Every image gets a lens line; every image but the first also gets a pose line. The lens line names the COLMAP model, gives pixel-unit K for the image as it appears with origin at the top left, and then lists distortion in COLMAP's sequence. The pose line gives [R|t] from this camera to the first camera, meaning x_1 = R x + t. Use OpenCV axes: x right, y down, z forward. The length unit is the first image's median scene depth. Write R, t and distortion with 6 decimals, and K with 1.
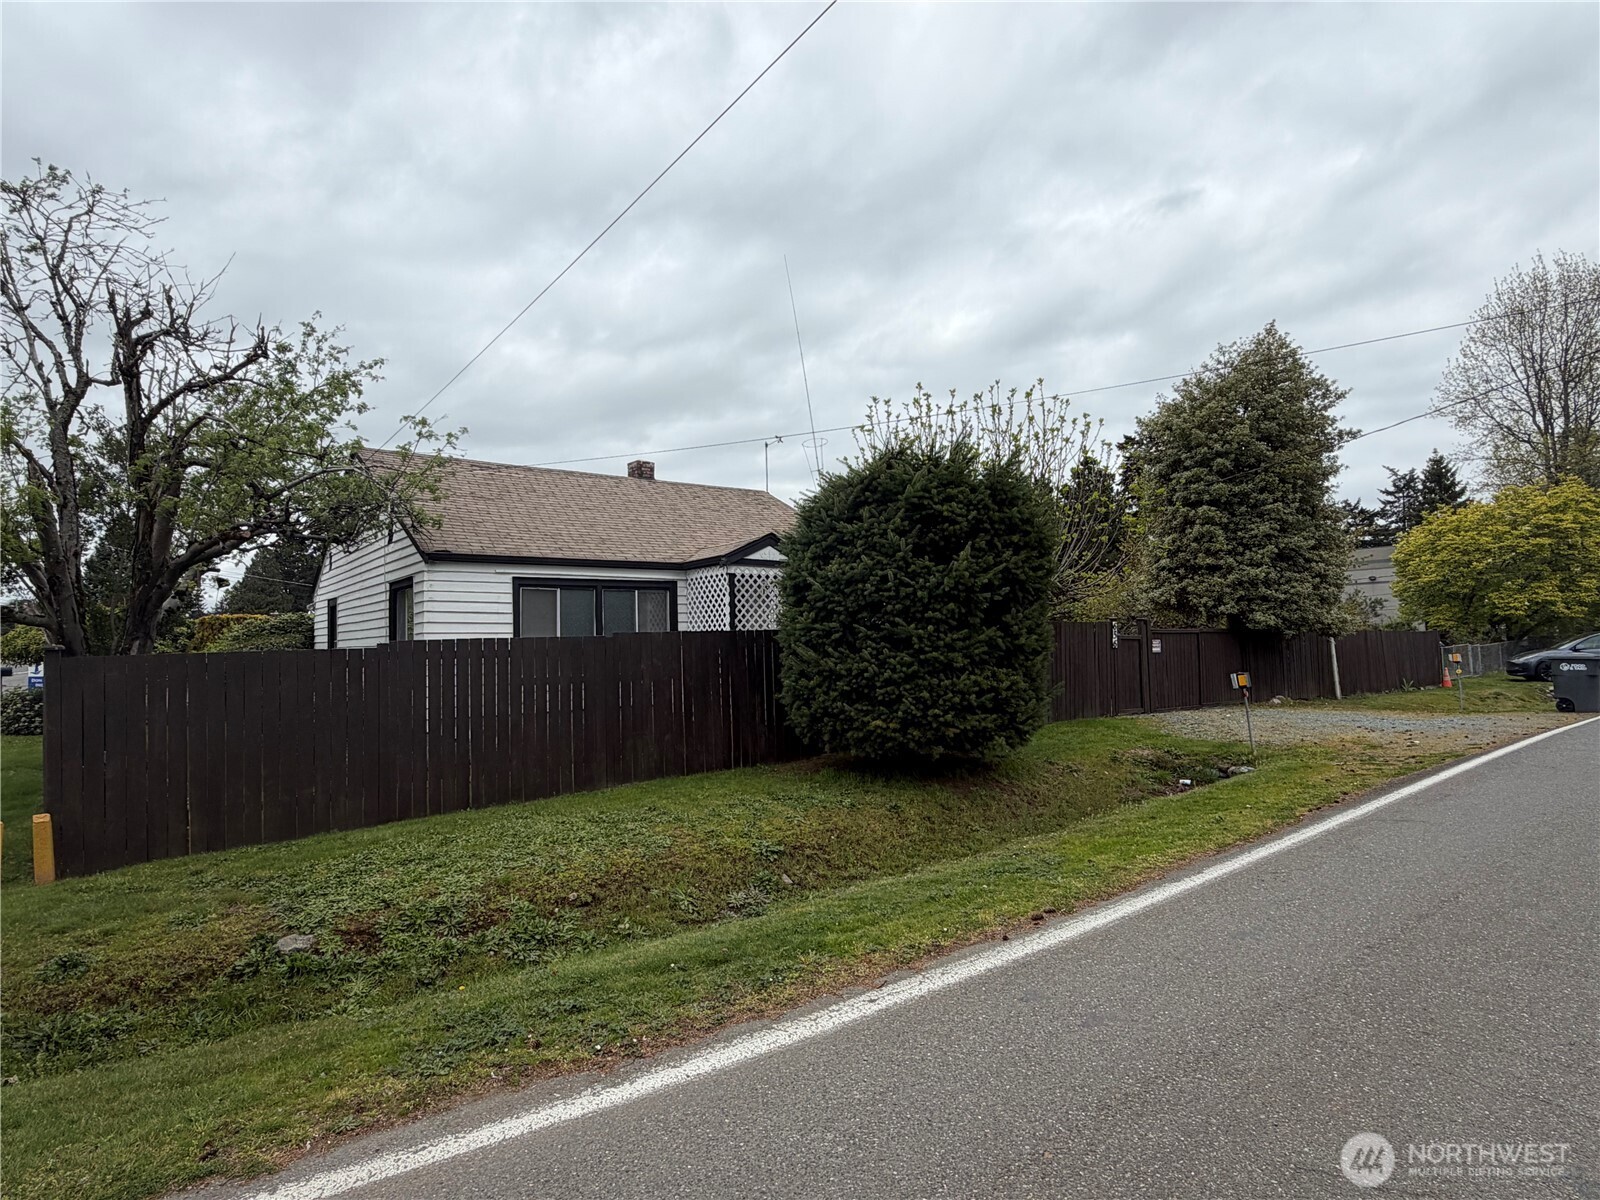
lens RADIAL K [[832.4, 0, 800.0], [0, 832.4, 600.0], [0, 0, 1]] dist [0.001002, 0.001232]
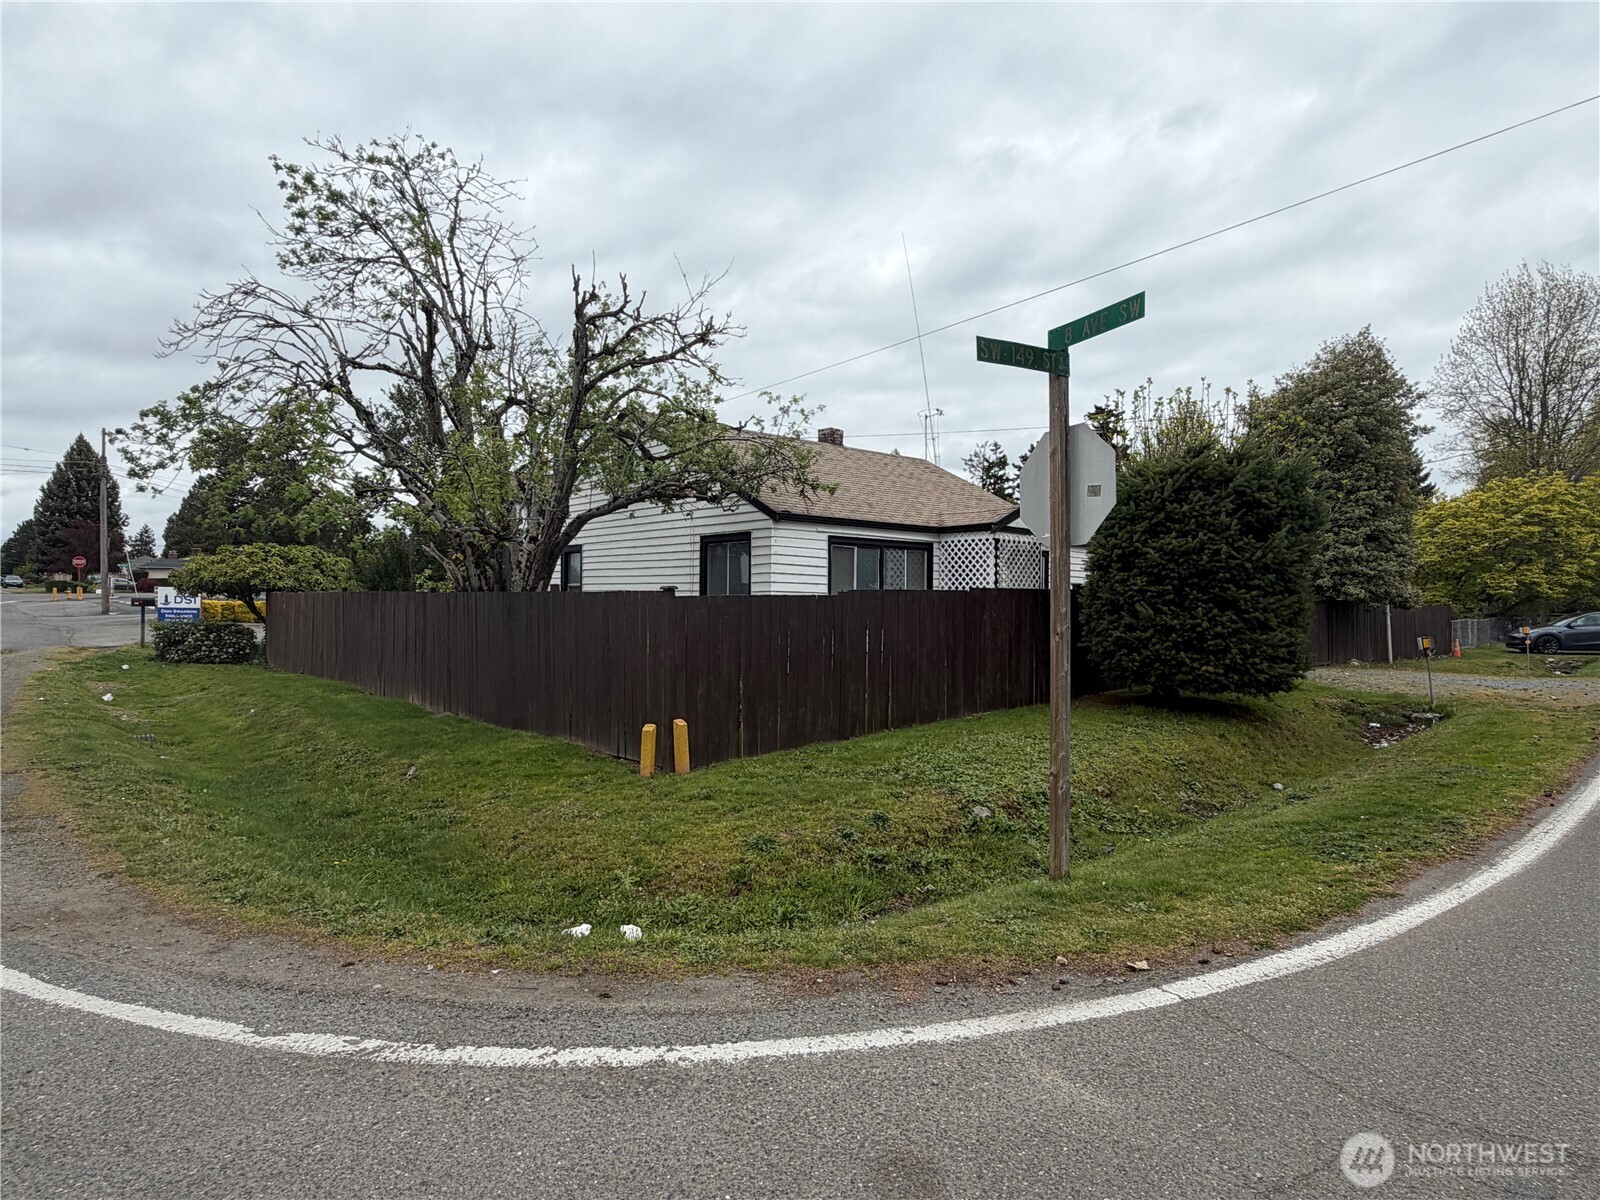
lens RADIAL K [[832.4, 0, 800.0], [0, 832.4, 600.0], [0, 0, 1]] dist [0.001002, 0.001232]
pose [[0.997071, 0.032357, 0.069302, -0.409291], [-0.036060, 0.997950, 0.052866, 0.001703], [-0.067449, -0.055210, 0.996194, -0.128880]]
